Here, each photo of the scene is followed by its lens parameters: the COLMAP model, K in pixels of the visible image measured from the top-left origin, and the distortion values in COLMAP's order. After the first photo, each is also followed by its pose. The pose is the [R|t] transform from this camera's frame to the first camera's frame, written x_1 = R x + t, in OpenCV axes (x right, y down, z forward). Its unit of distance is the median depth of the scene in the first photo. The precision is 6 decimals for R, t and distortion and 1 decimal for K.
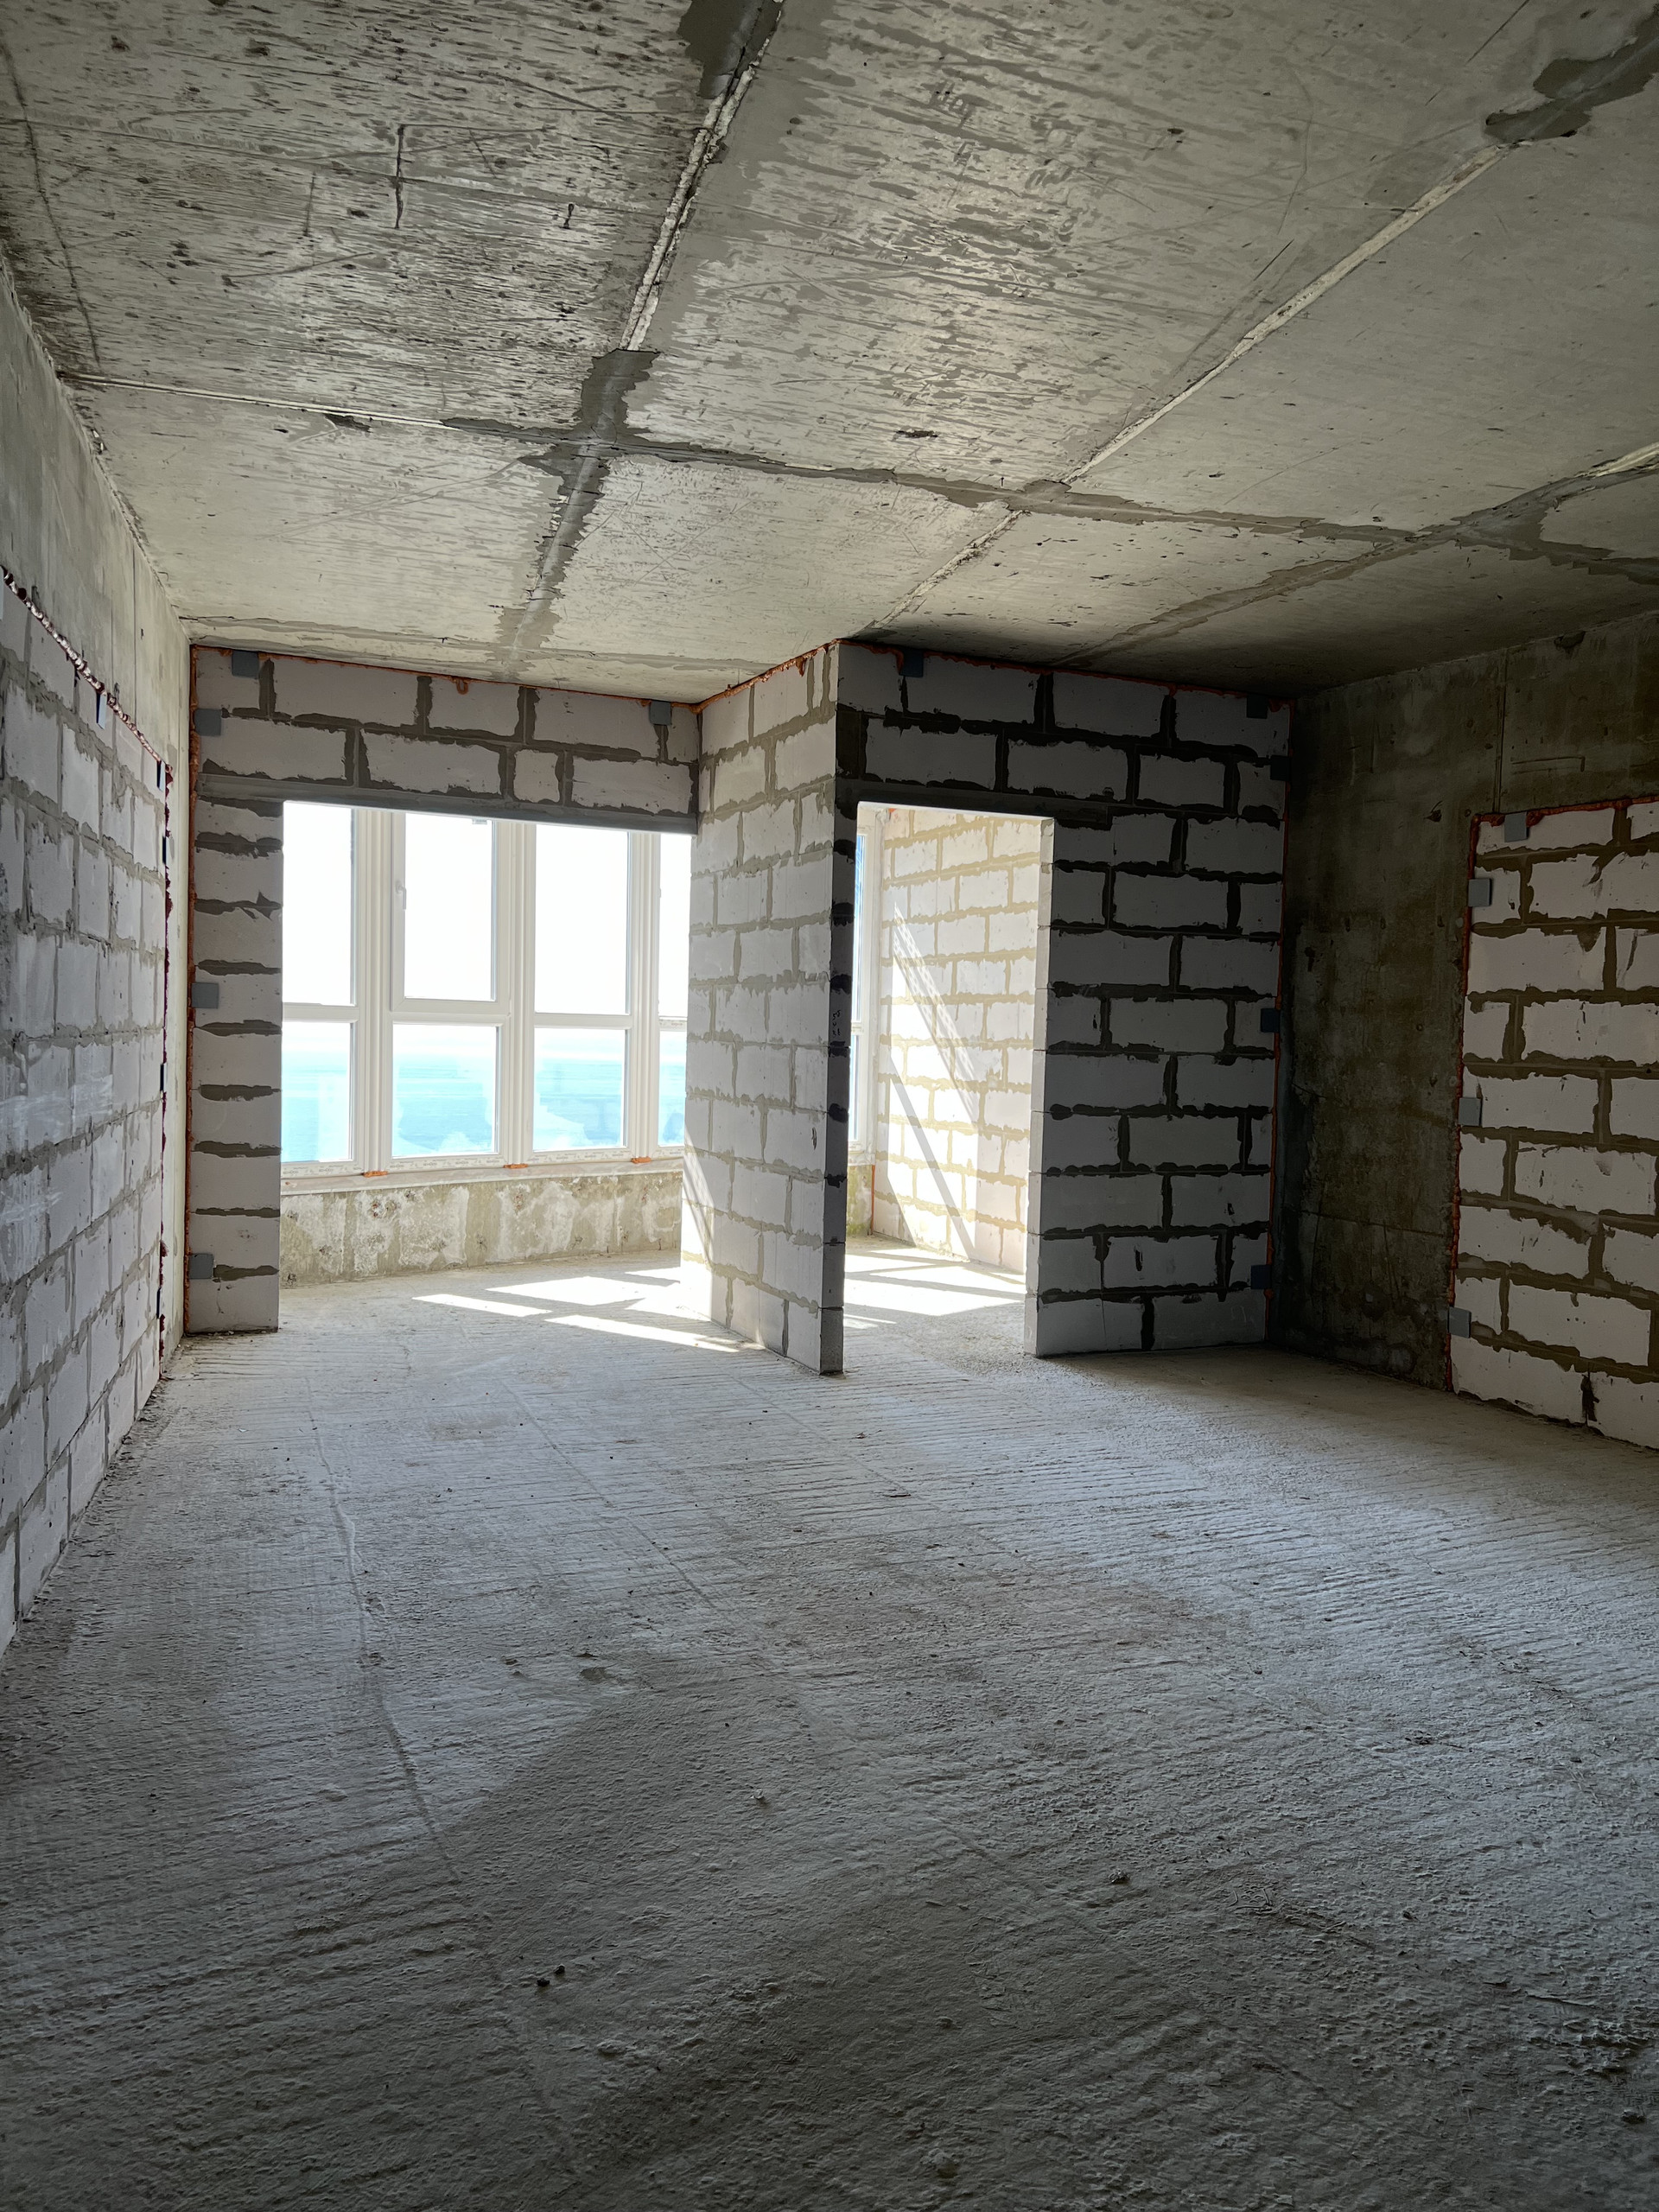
lens RADIAL K [[1690.7, 0, 872.4], [0, 1690.7, 1101.7], [0, 0, 1]] dist [0.094256, 0.000557]
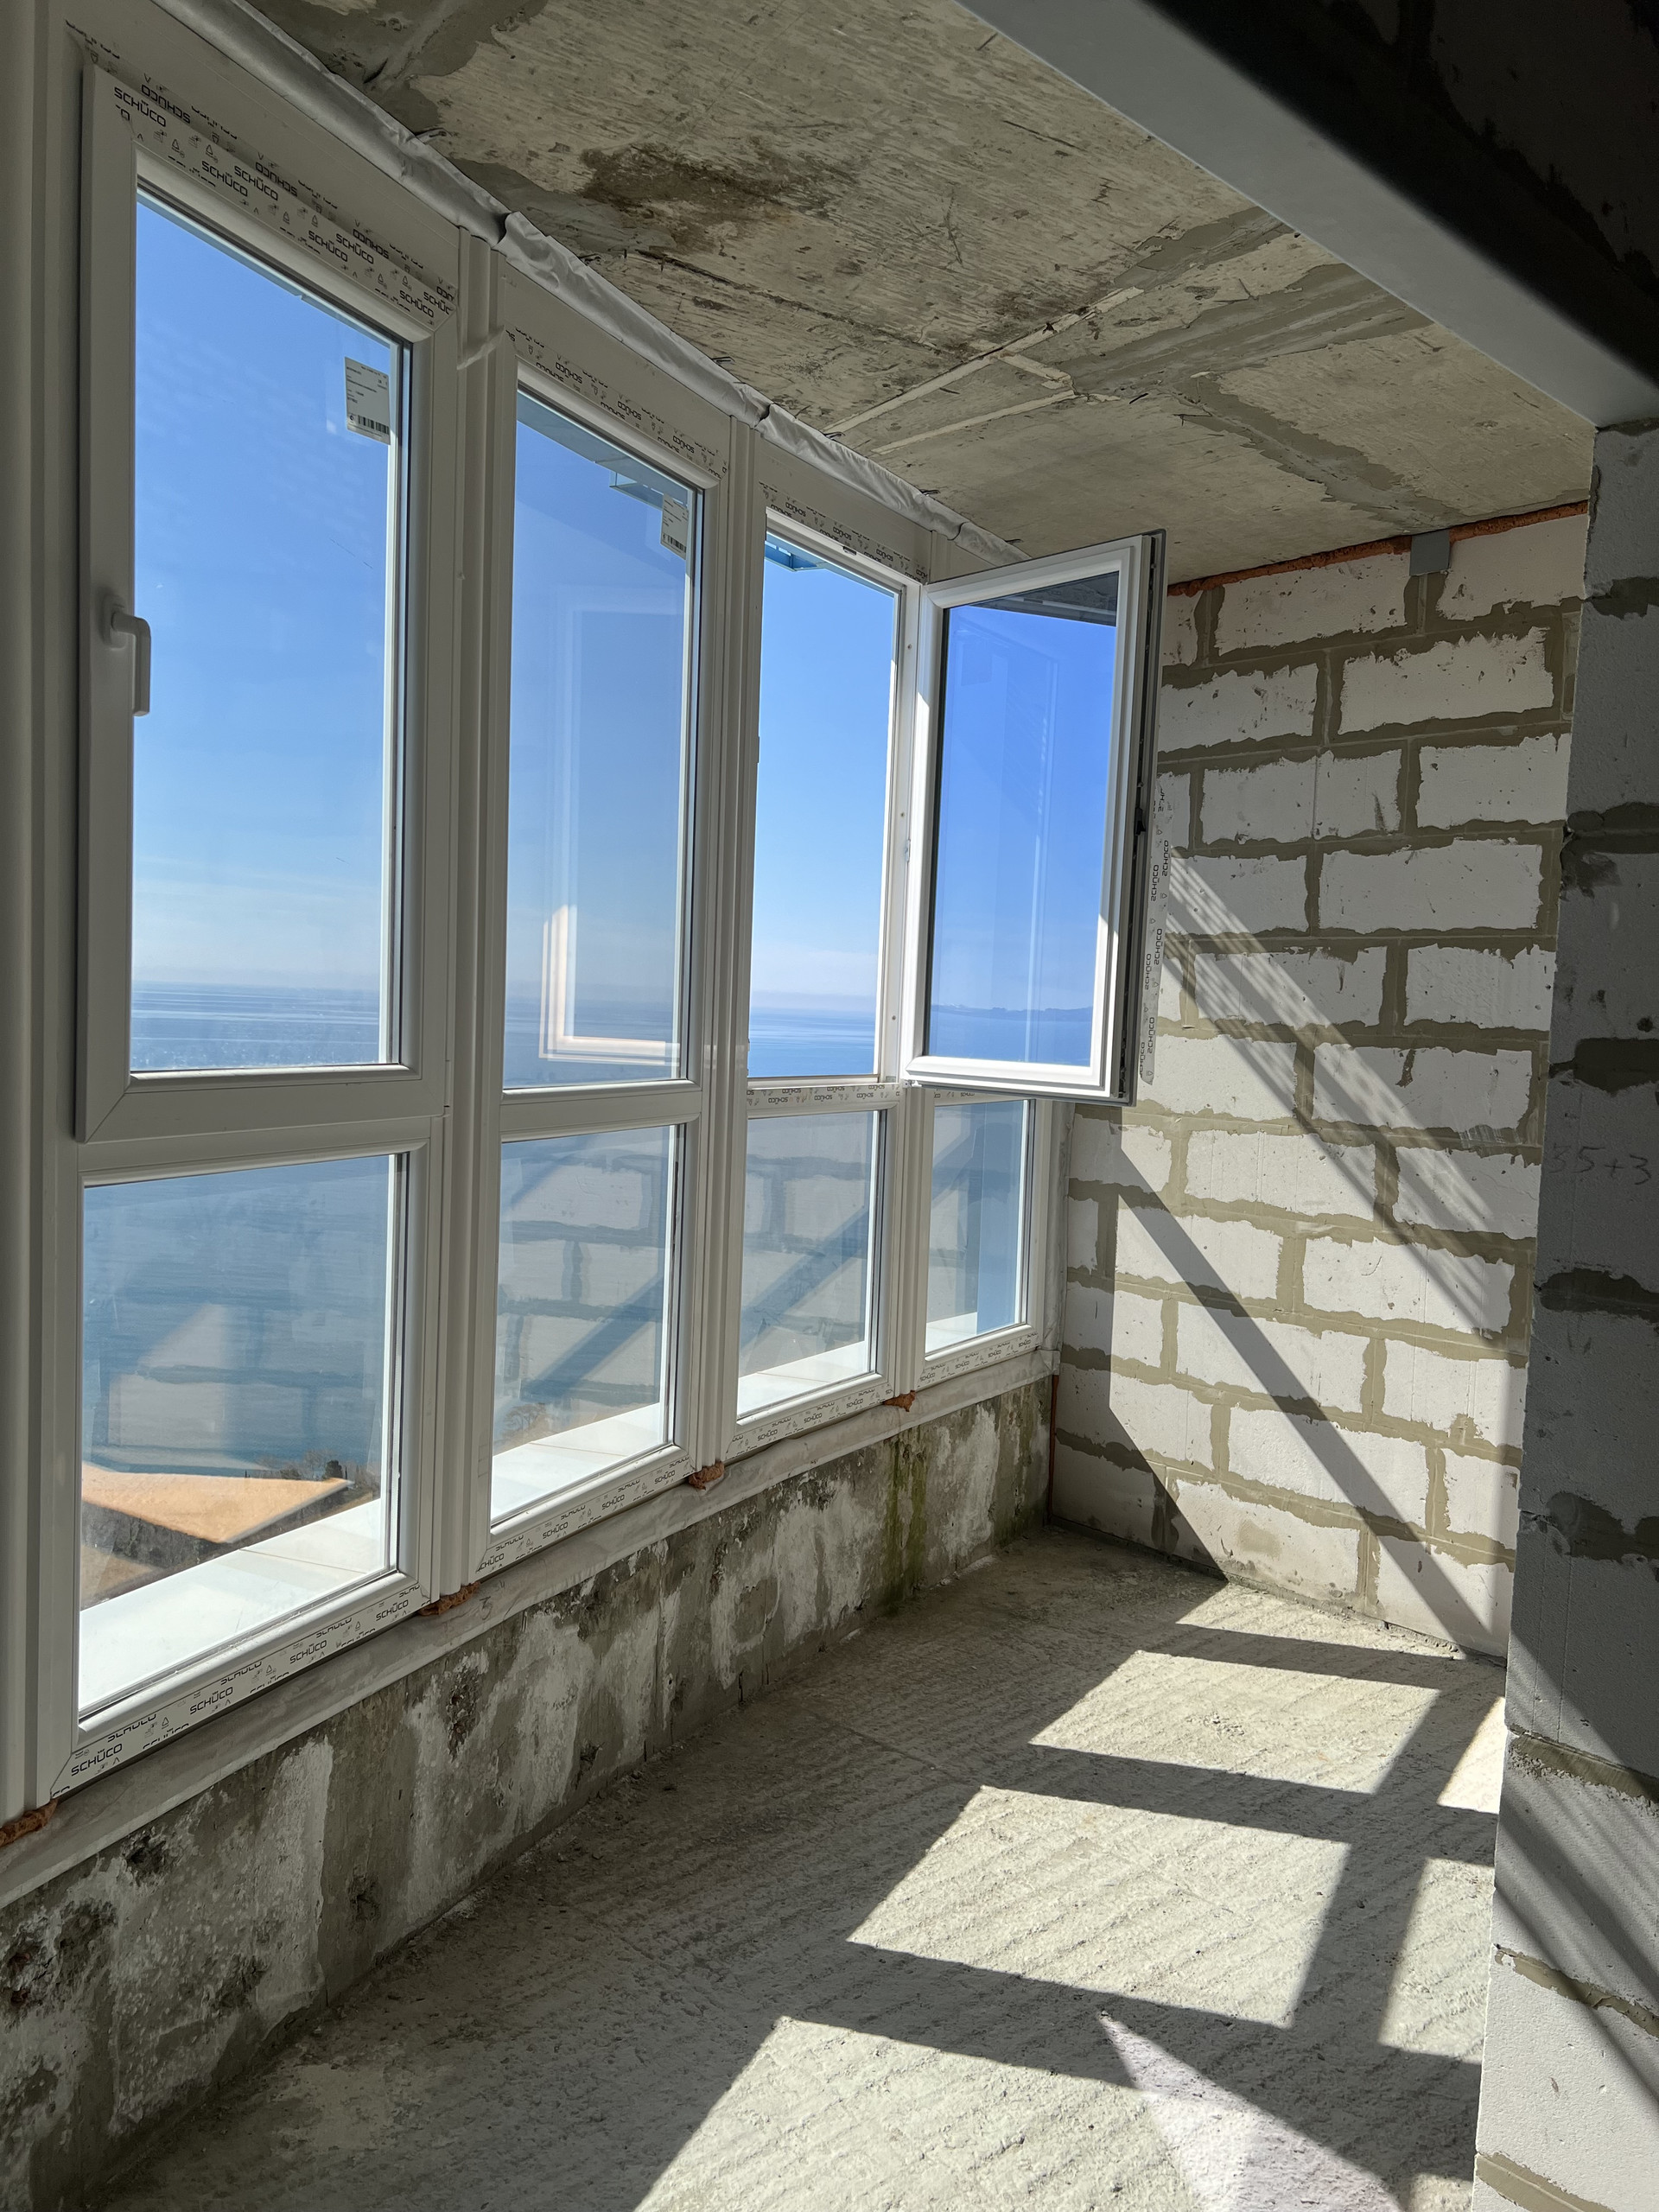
lens RADIAL K [[1651.4, 0, 823.6], [0, 1651.4, 1093.2], [0, 0, 1]] dist [0.033006, -0.047443]
pose [[0.951260, -0.007496, 0.308299, -0.235146], [0.000572, 0.999746, 0.022544, -0.059368], [-0.308389, -0.021269, 0.951022, 0.690398]]
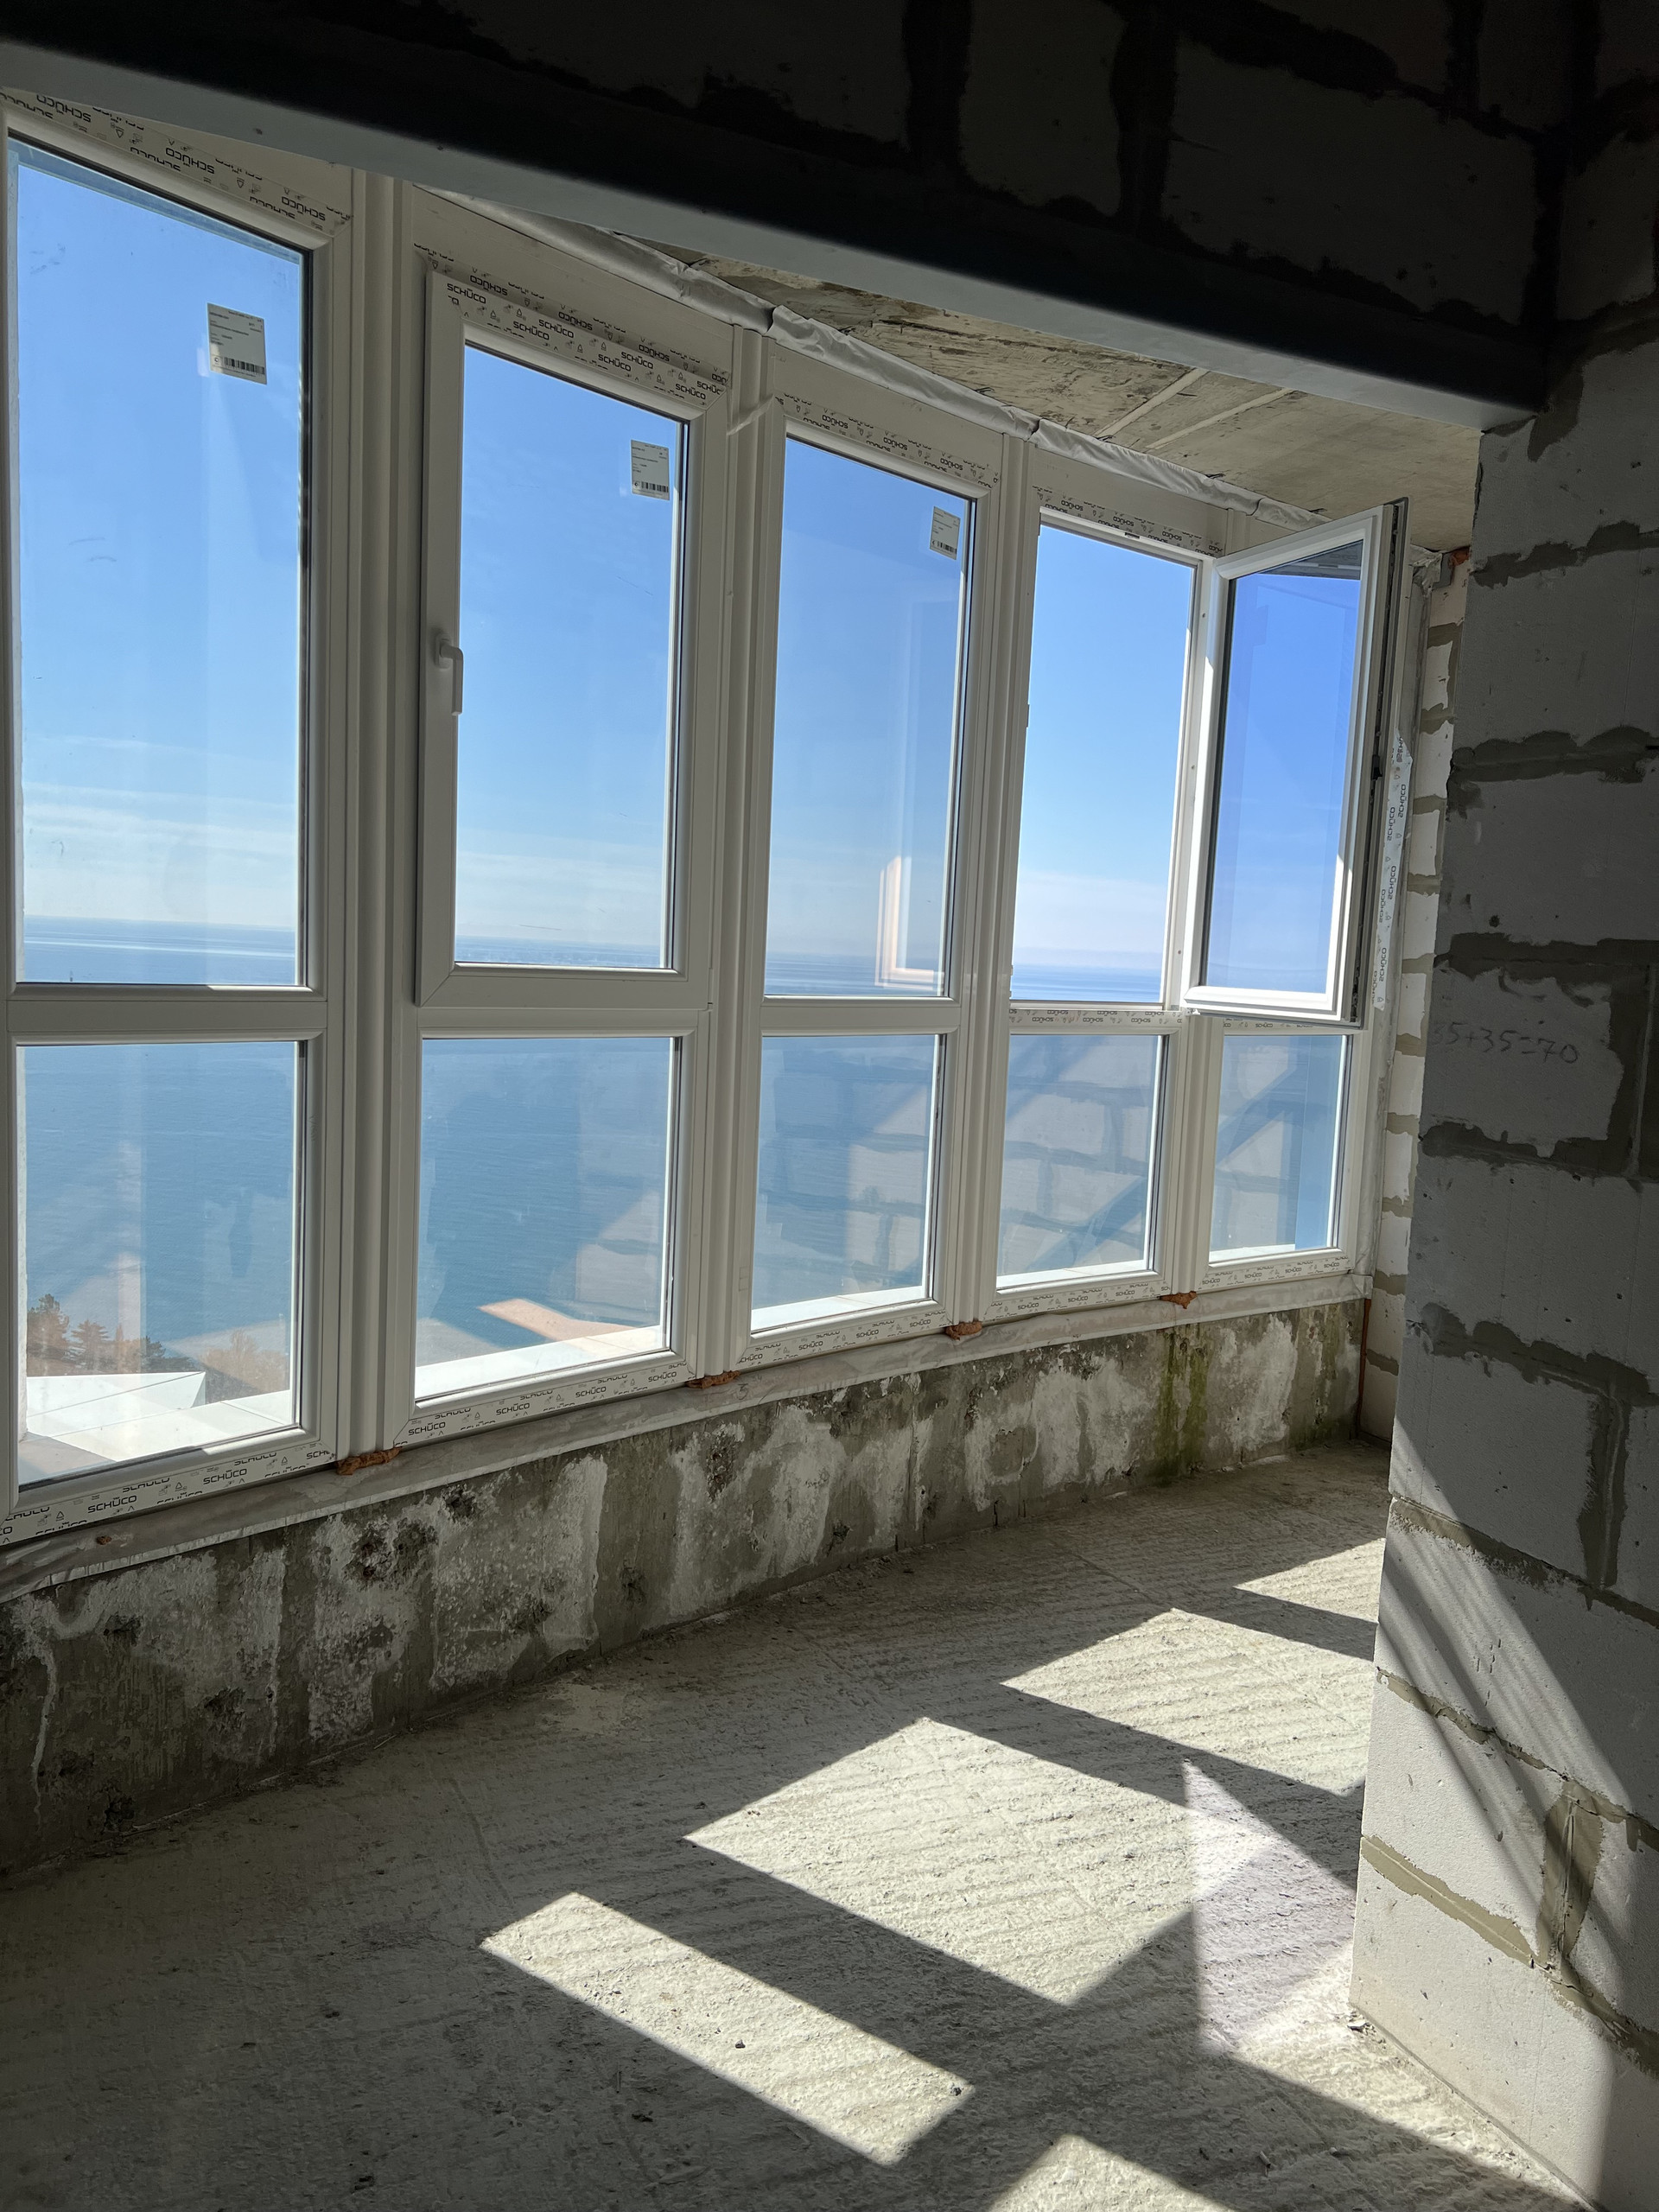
lens RADIAL K [[1651.4, 0, 816.4], [0, 1651.4, 1098.9], [0, 0, 1]] dist [0.033006, -0.047443]
pose [[0.999628, 0.021412, -0.016890, -0.178629], [-0.020574, 0.998619, 0.048332, -0.047457], [0.017902, -0.047967, 0.998688, 0.607825]]
